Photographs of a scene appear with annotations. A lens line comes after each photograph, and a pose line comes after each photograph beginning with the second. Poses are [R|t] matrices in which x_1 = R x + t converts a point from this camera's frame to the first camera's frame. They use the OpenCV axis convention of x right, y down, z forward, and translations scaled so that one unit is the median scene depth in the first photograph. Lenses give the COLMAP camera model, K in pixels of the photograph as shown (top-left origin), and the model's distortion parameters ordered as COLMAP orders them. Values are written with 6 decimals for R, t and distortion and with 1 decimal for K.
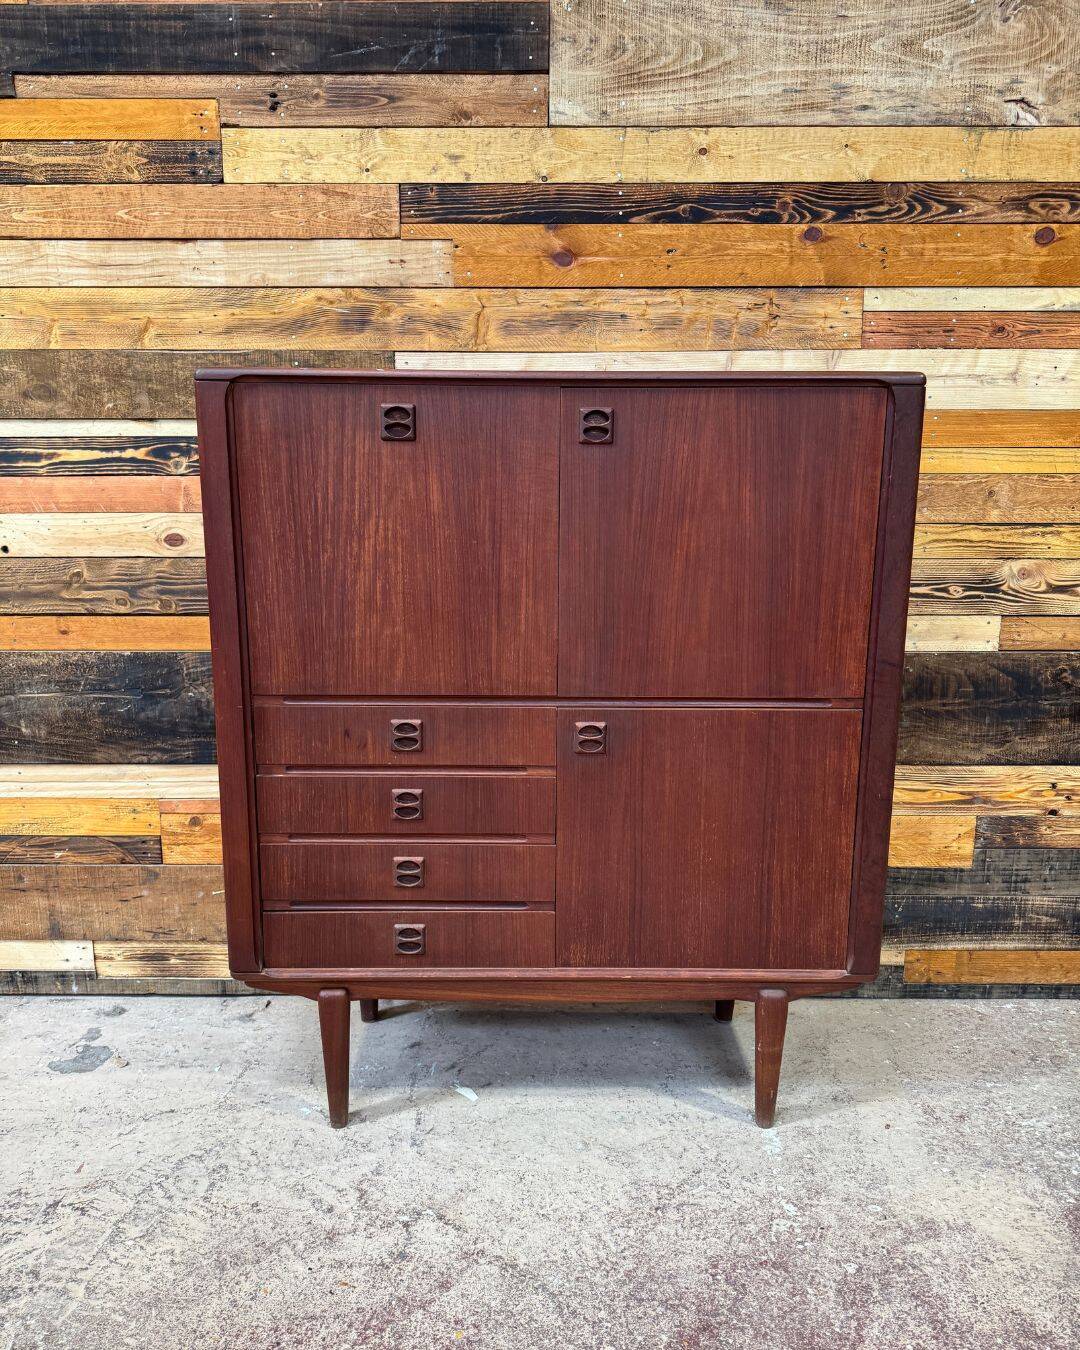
lens RADIAL K [[1019.5, 0, 539.1], [0, 1019.5, 672.0], [0, 0, 1]] dist [0.025911, -0.040415]
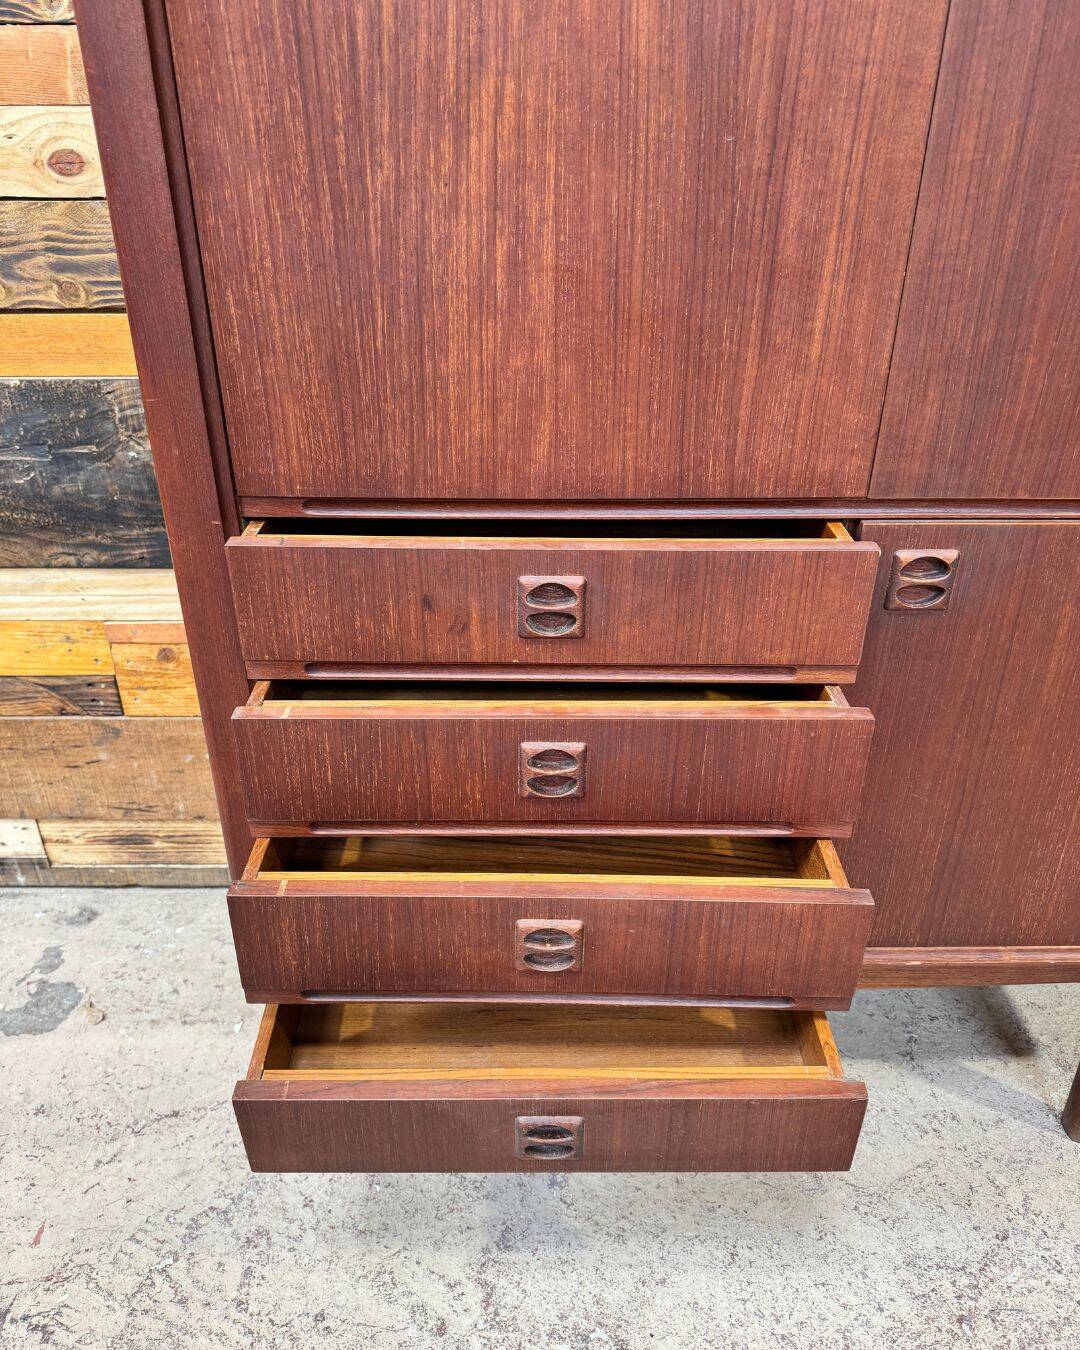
lens RADIAL K [[1019.5, 0, 542.5], [0, 1019.5, 677.0], [0, 0, 1]] dist [0.025911, -0.040415]
pose [[0.999961, -0.004420, 0.007656, -0.122008], [0.001904, 0.953362, 0.301825, -0.036391], [-0.008633, -0.301798, 0.953333, 0.439859]]
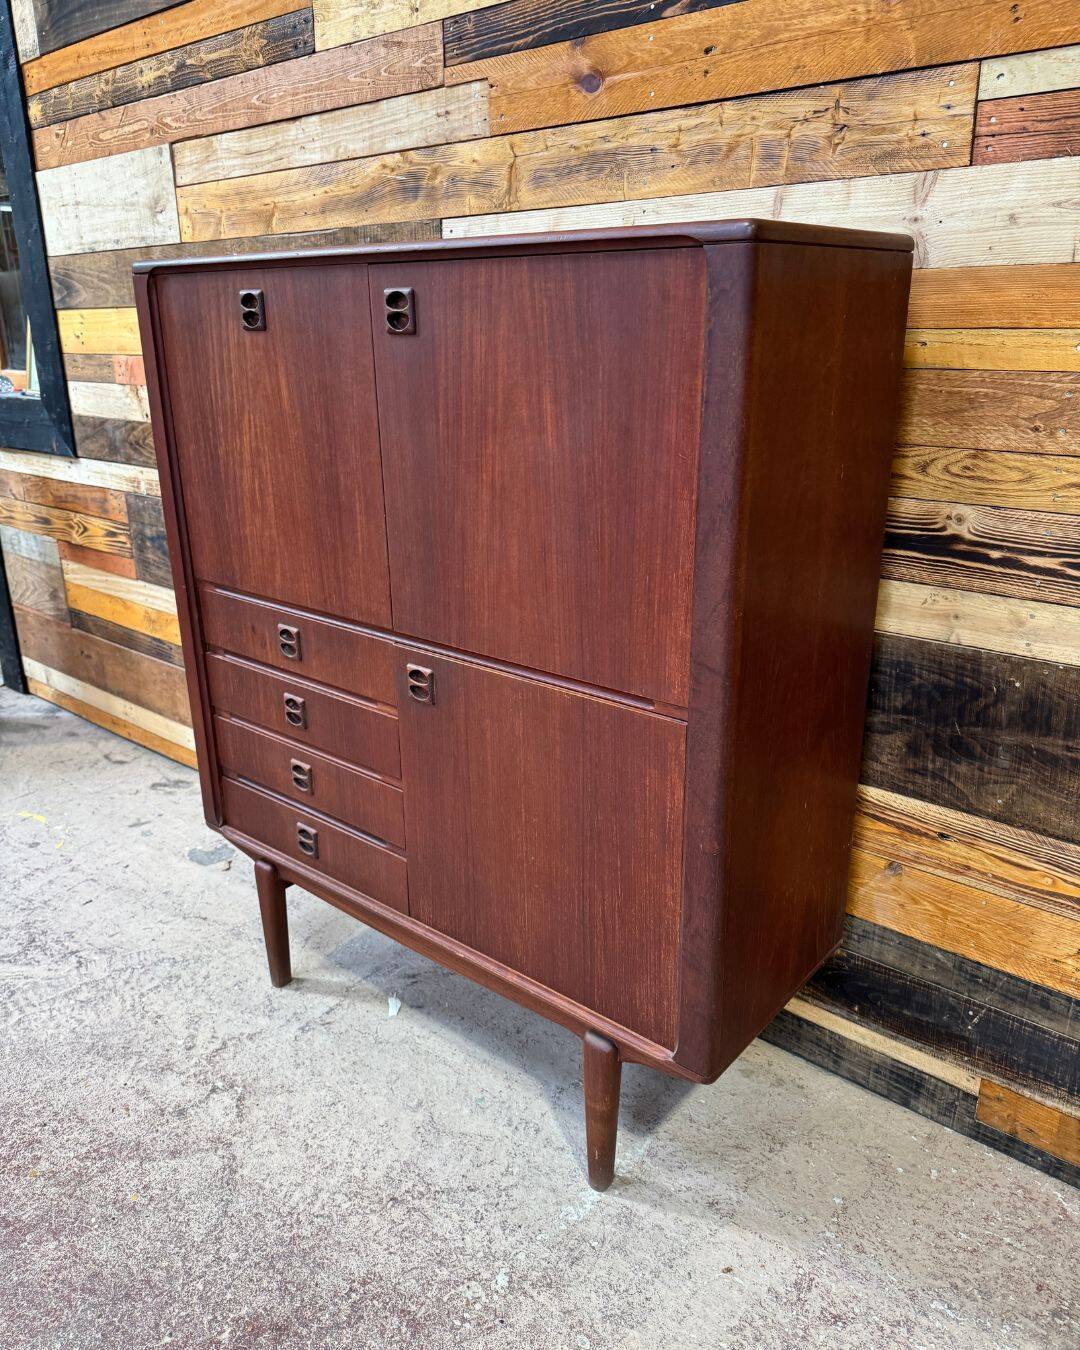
lens RADIAL K [[1019.5, 0, 531.8], [0, 1019.5, 670.4], [0, 0, 1]] dist [0.025911, -0.040415]
pose [[0.765808, 0.200823, -0.610908, 0.569227], [-0.115719, 0.977515, 0.176276, -0.096330], [0.632572, -0.064300, 0.771827, 0.338481]]
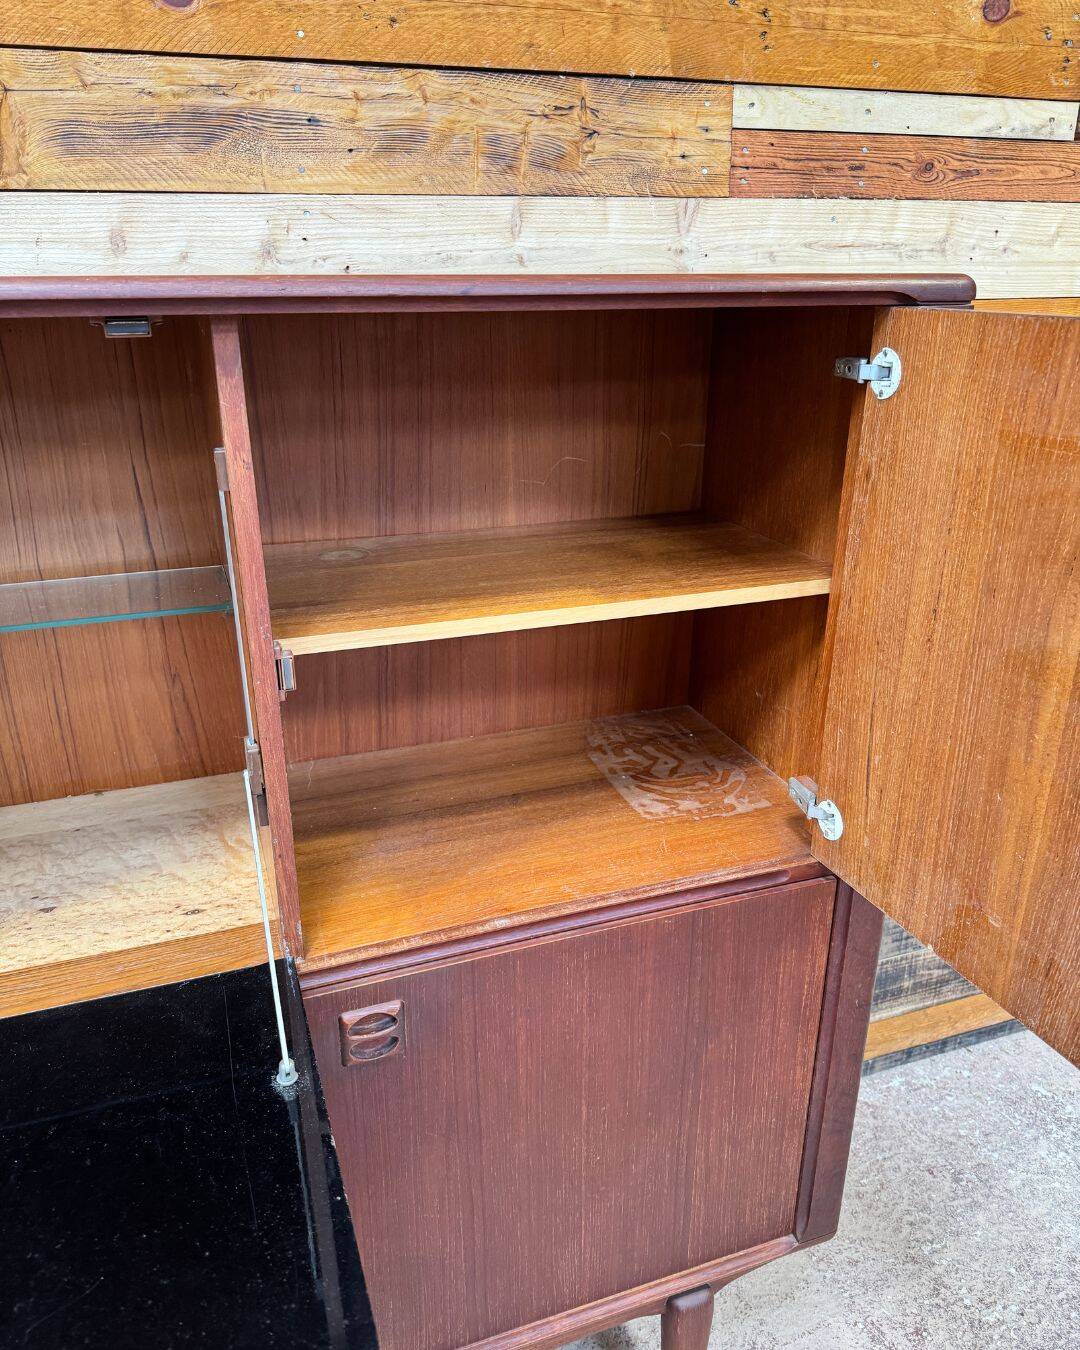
lens RADIAL K [[1019.5, 0, 532.8], [0, 1019.5, 674.2], [0, 0, 1]] dist [0.025911, -0.040415]
pose [[0.943821, -0.129241, 0.304138, -0.004530], [0.075319, 0.980258, 0.182817, -0.168379], [-0.321760, -0.149639, 0.934922, 0.460869]]
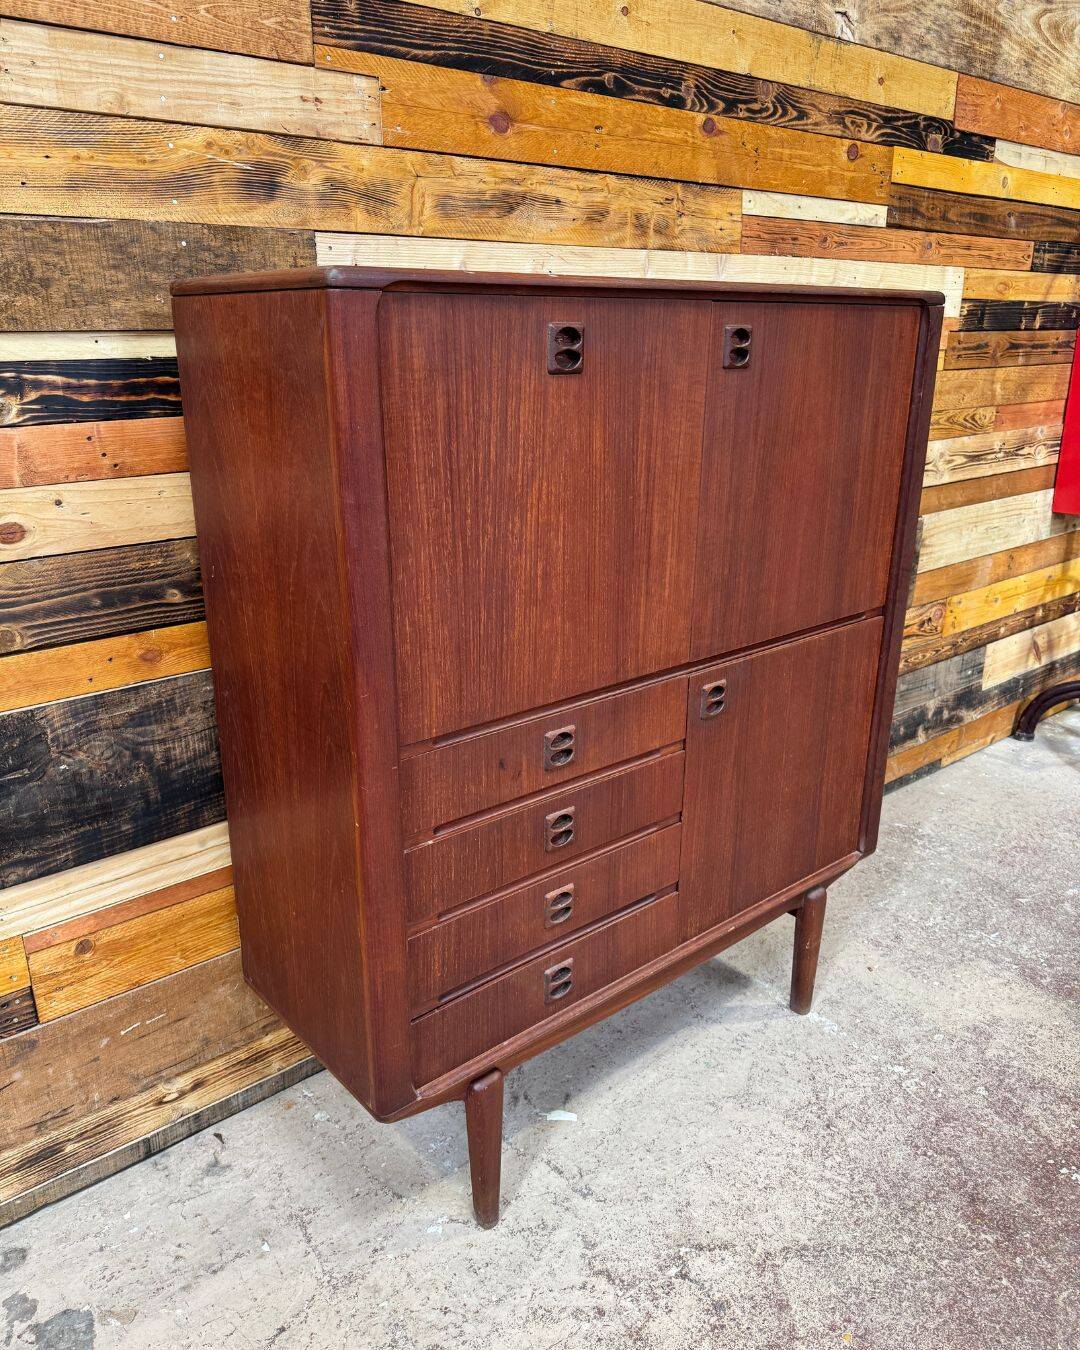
lens RADIAL K [[1019.5, 0, 535.4], [0, 1019.5, 679.8], [0, 0, 1]] dist [0.025911, -0.040415]
pose [[0.767424, -0.214071, 0.604346, -0.540774], [0.134225, 0.975367, 0.175049, -0.116323], [-0.626933, -0.053219, 0.777254, 0.340354]]
